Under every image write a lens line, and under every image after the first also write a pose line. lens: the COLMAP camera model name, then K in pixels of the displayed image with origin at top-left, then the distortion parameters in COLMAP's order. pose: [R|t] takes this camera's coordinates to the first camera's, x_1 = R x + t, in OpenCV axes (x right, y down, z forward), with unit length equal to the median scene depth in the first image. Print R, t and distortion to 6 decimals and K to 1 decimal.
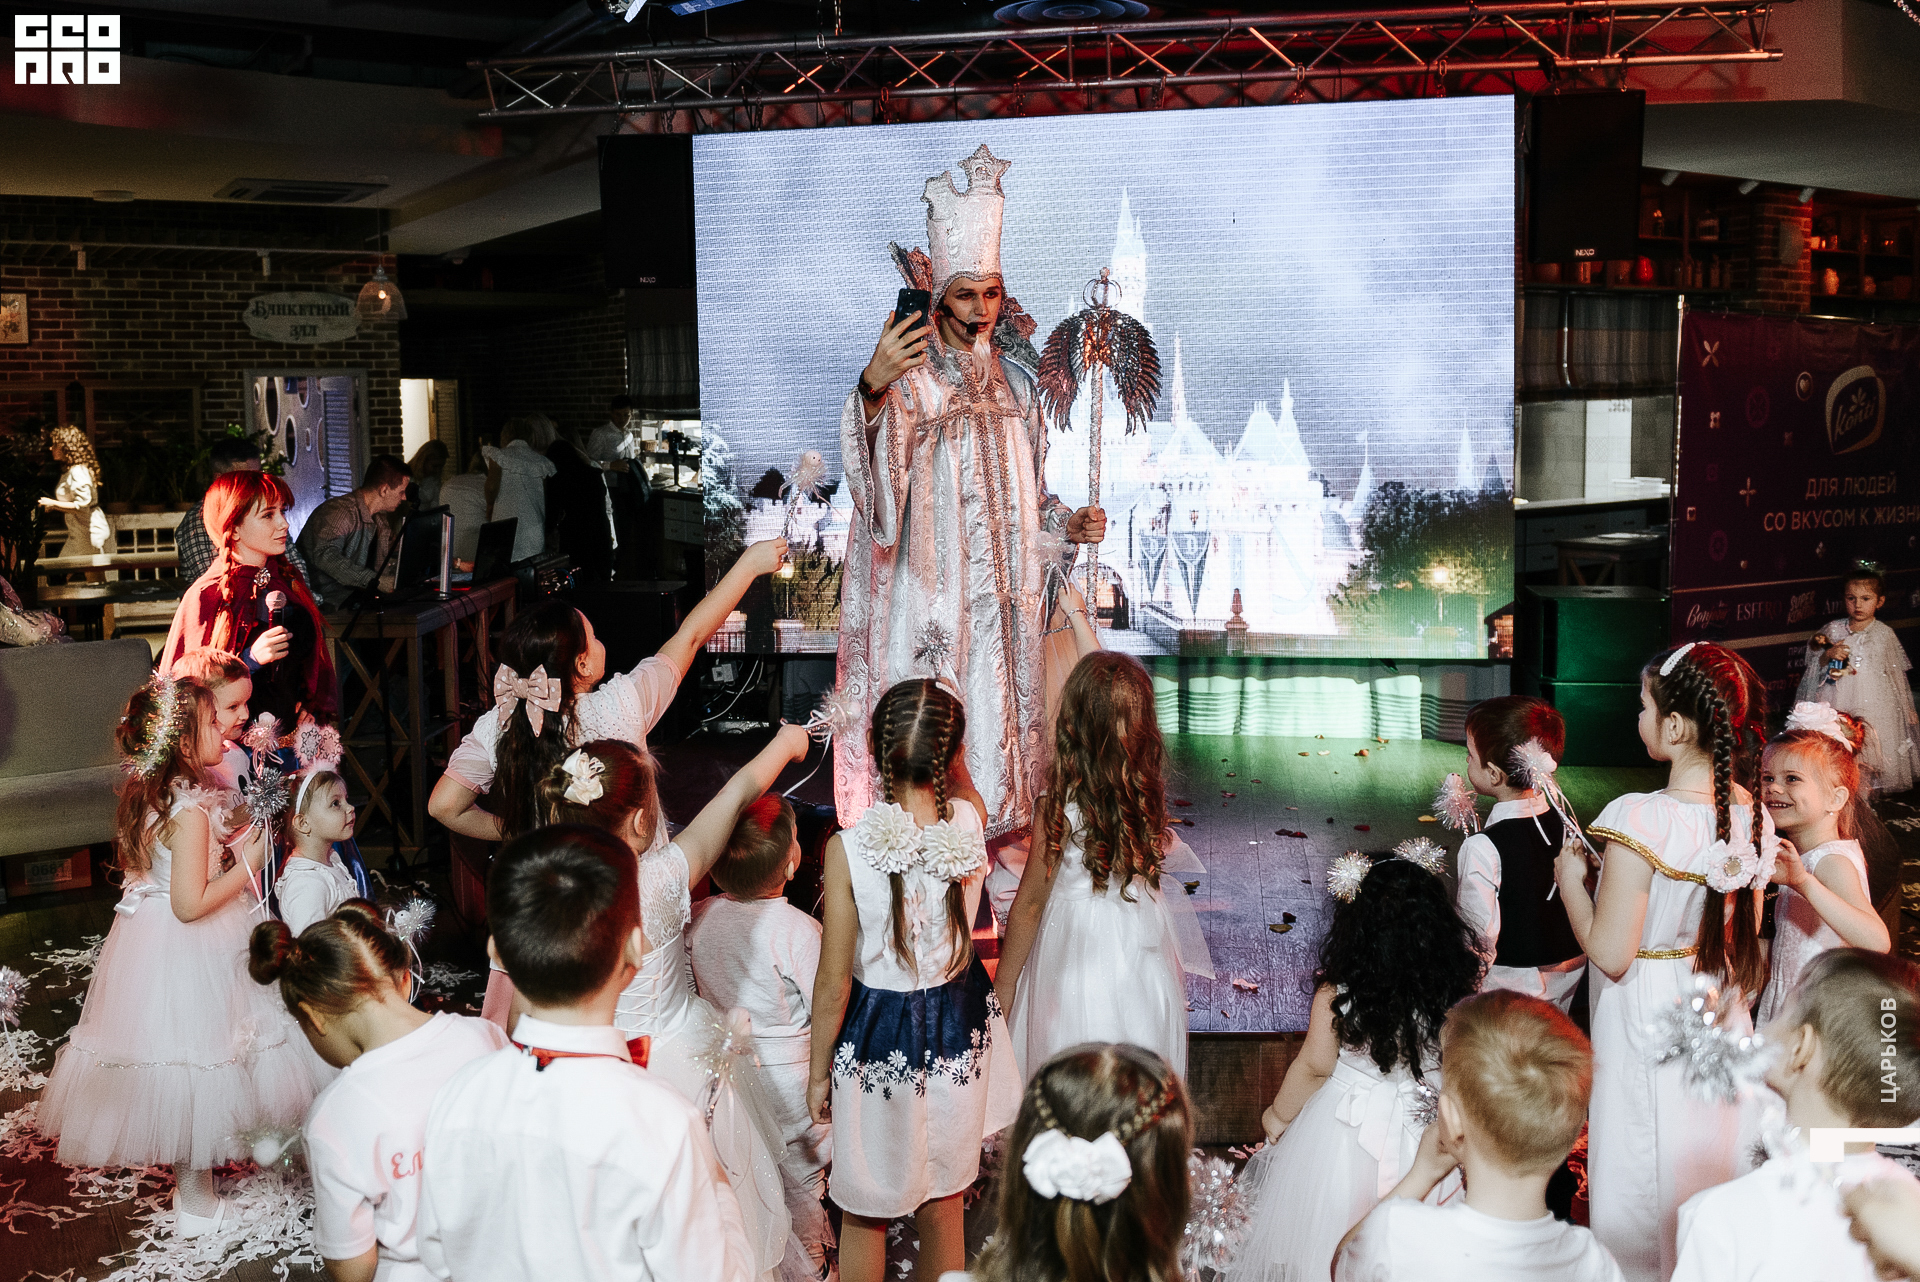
lens RADIAL K [[1568.4, 0, 909.5], [0, 1568.4, 519.5], [0, 0, 1]] dist [-0.040808, -0.021428]
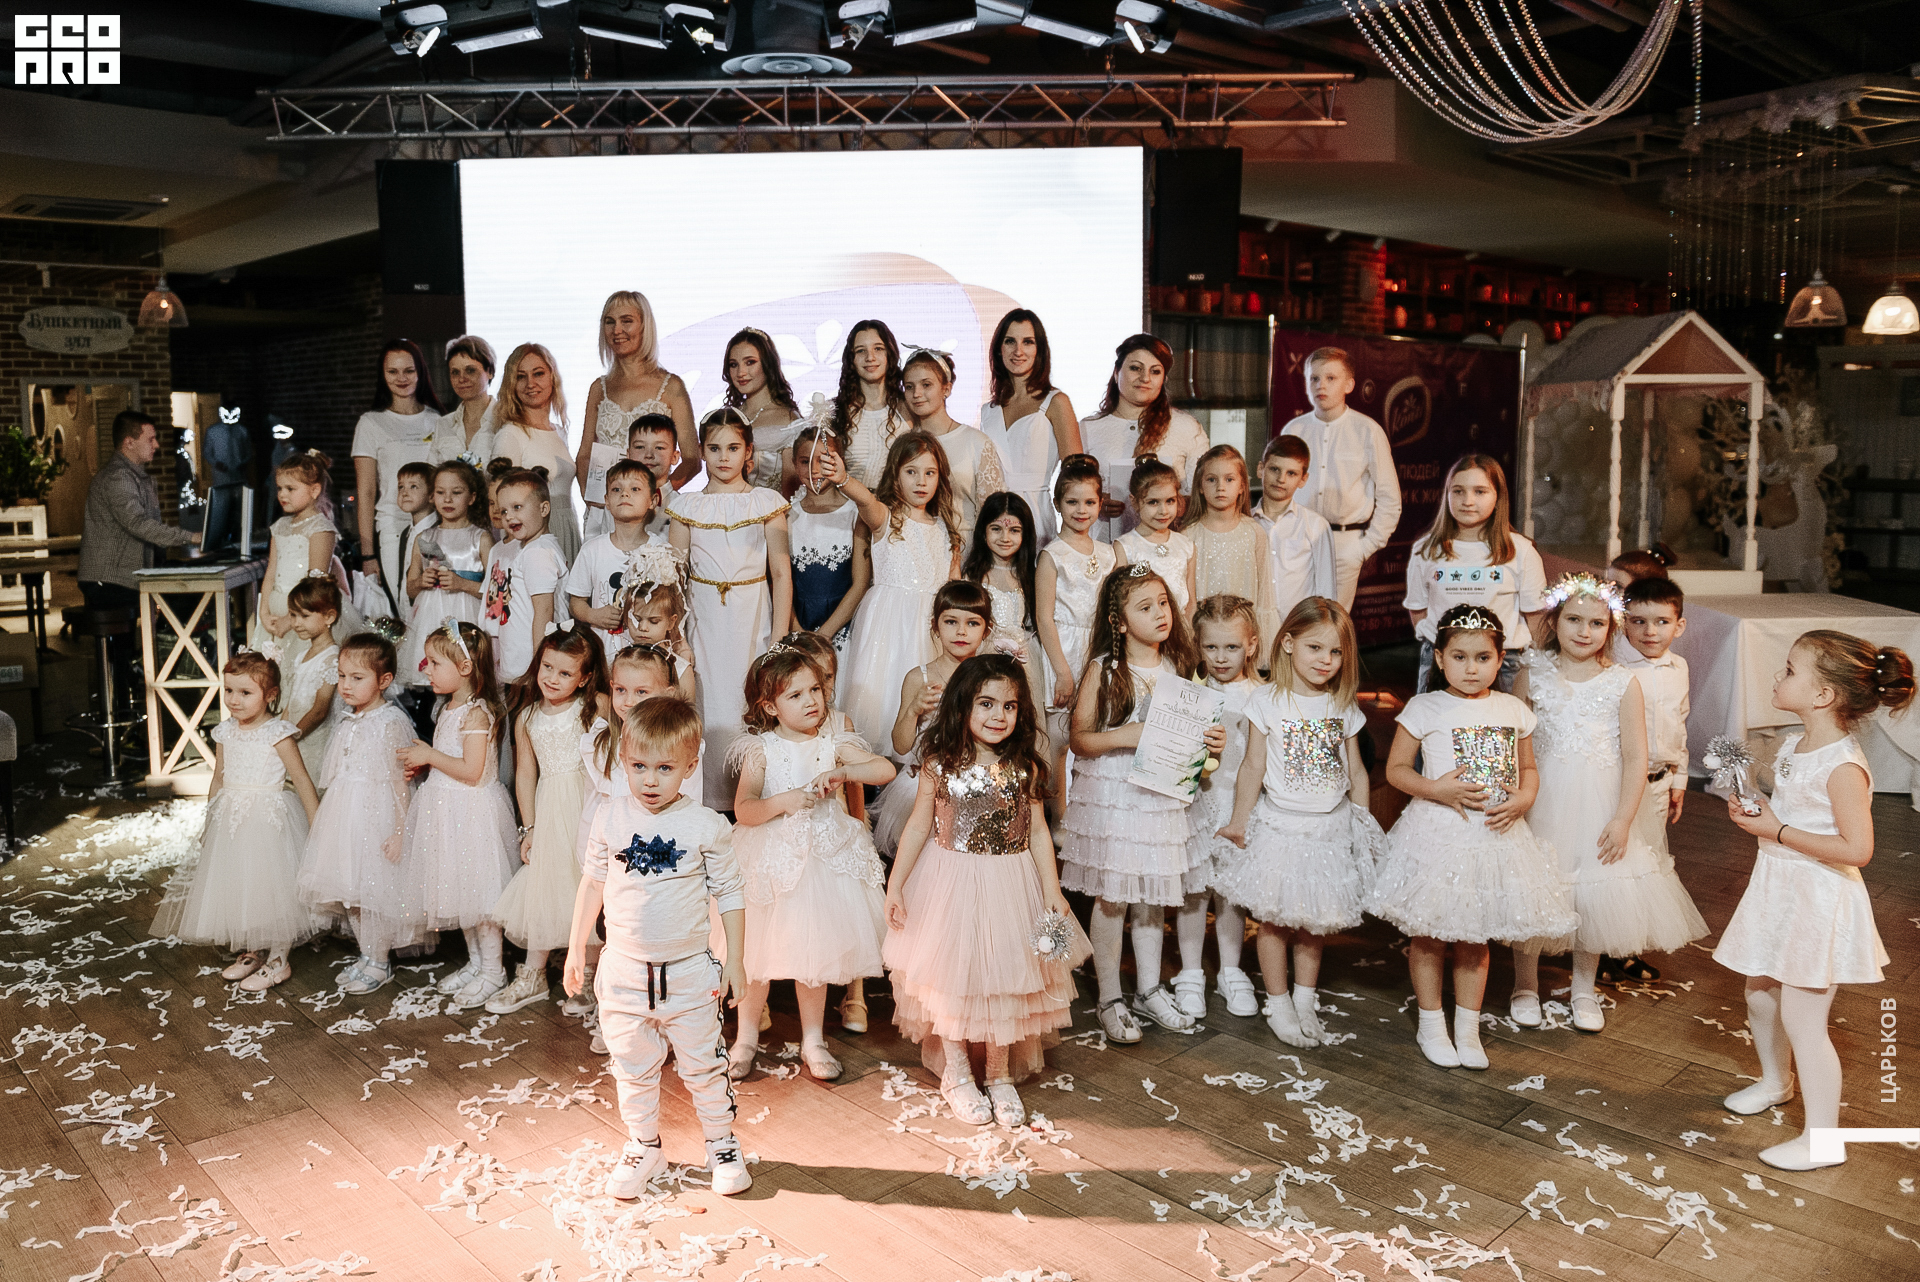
lens RADIAL K [[1406.1, 0, 867.4], [0, 1406.1, 572.3], [0, 0, 1]] dist [-0.050814, -0.002243]
pose [[0.986767, -0.011030, 0.161767, -0.010120], [0.006632, 0.999594, 0.027702, 0.026275], [-0.162007, -0.026263, 0.986440, -0.061627]]
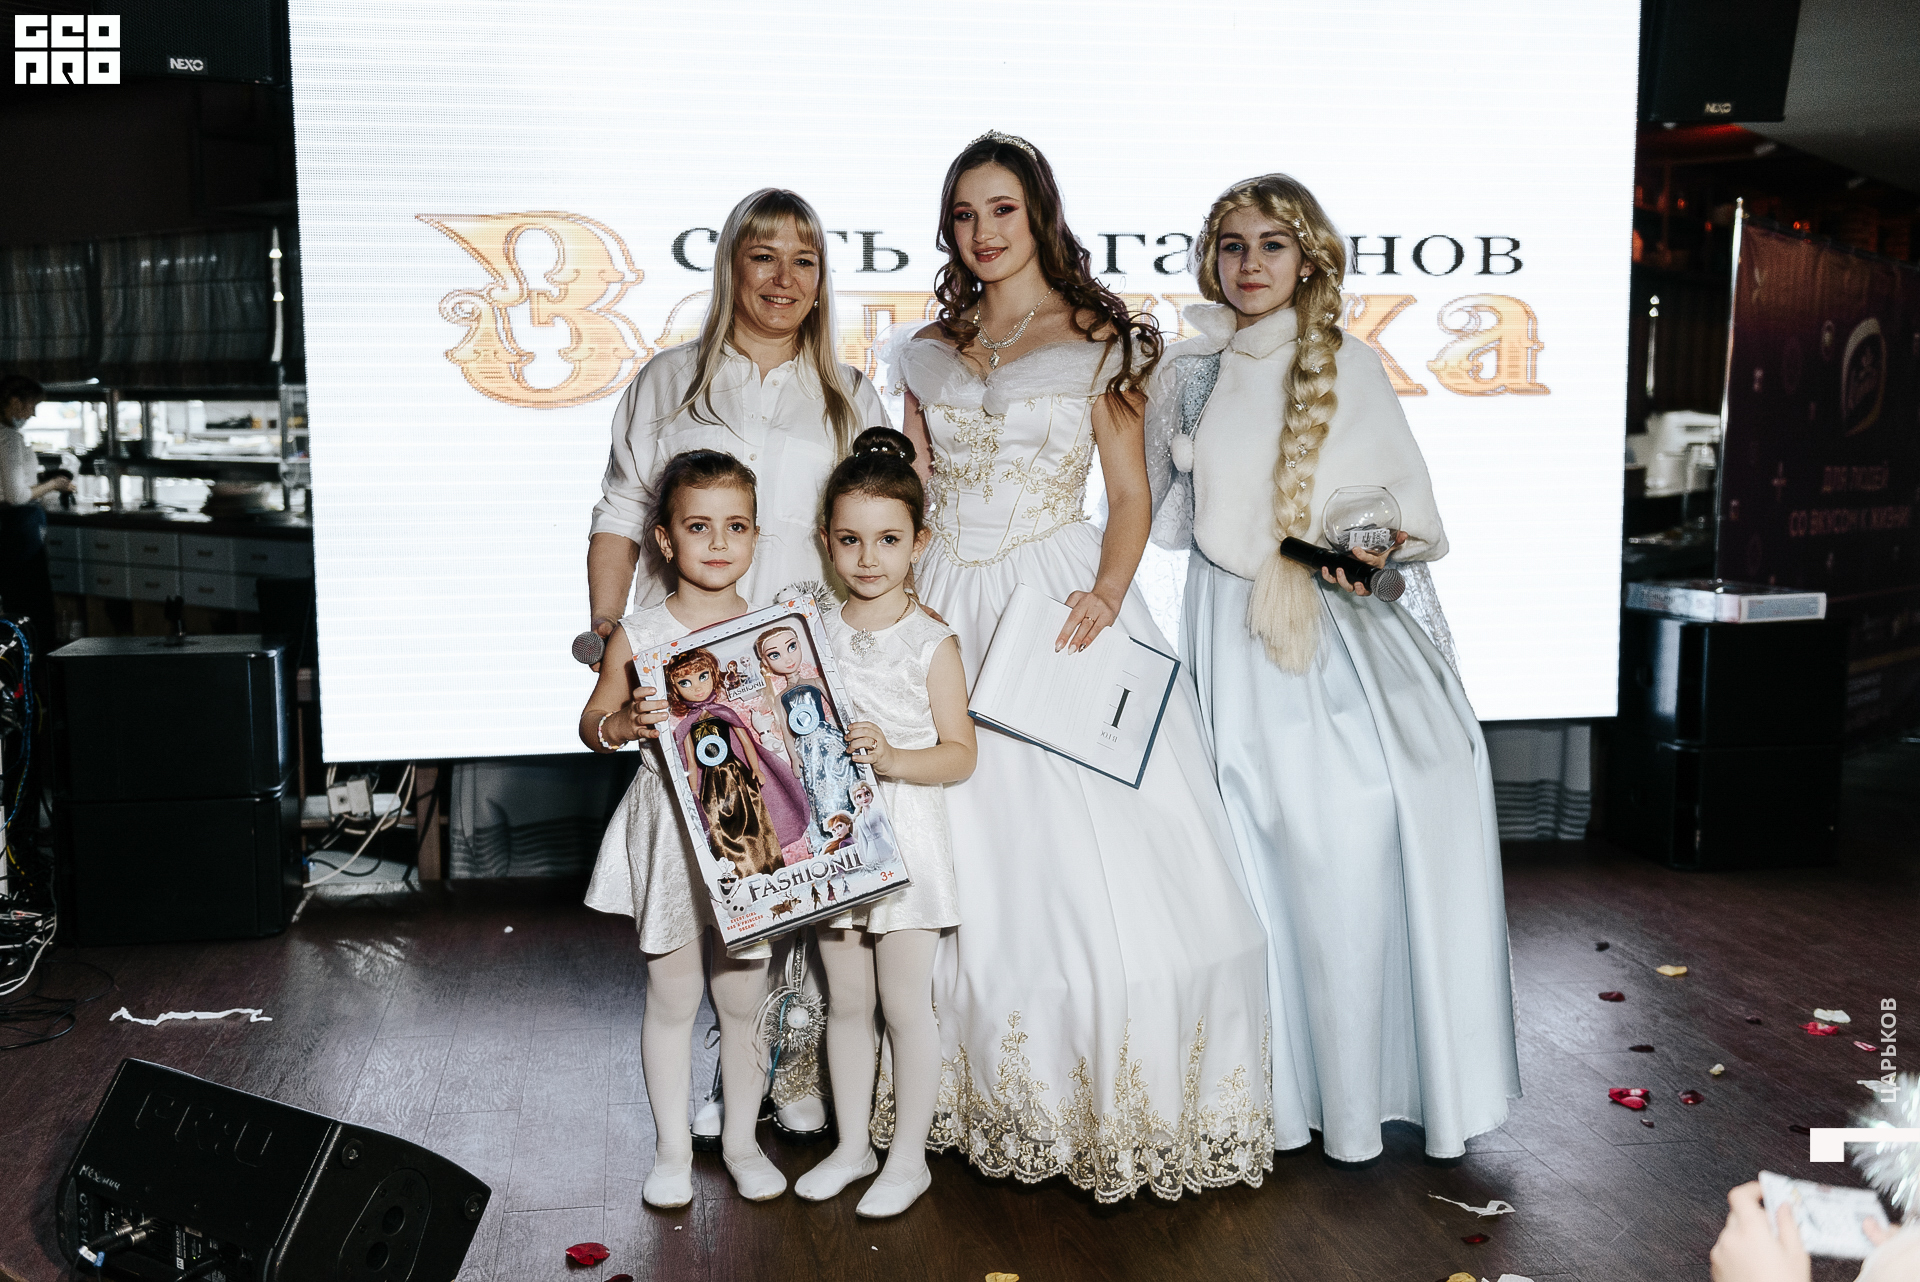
lens RADIAL K [[1982.1, 0, 975.1], [0, 1982.1, 622.0], [0, 0, 1]] dist [0.019435, 0.000000]
pose [[0.938419, -0.022276, 0.344781, -0.134401], [0.014752, 0.999593, 0.024432, 0.018794], [-0.345185, -0.017842, 0.938365, 0.230273]]
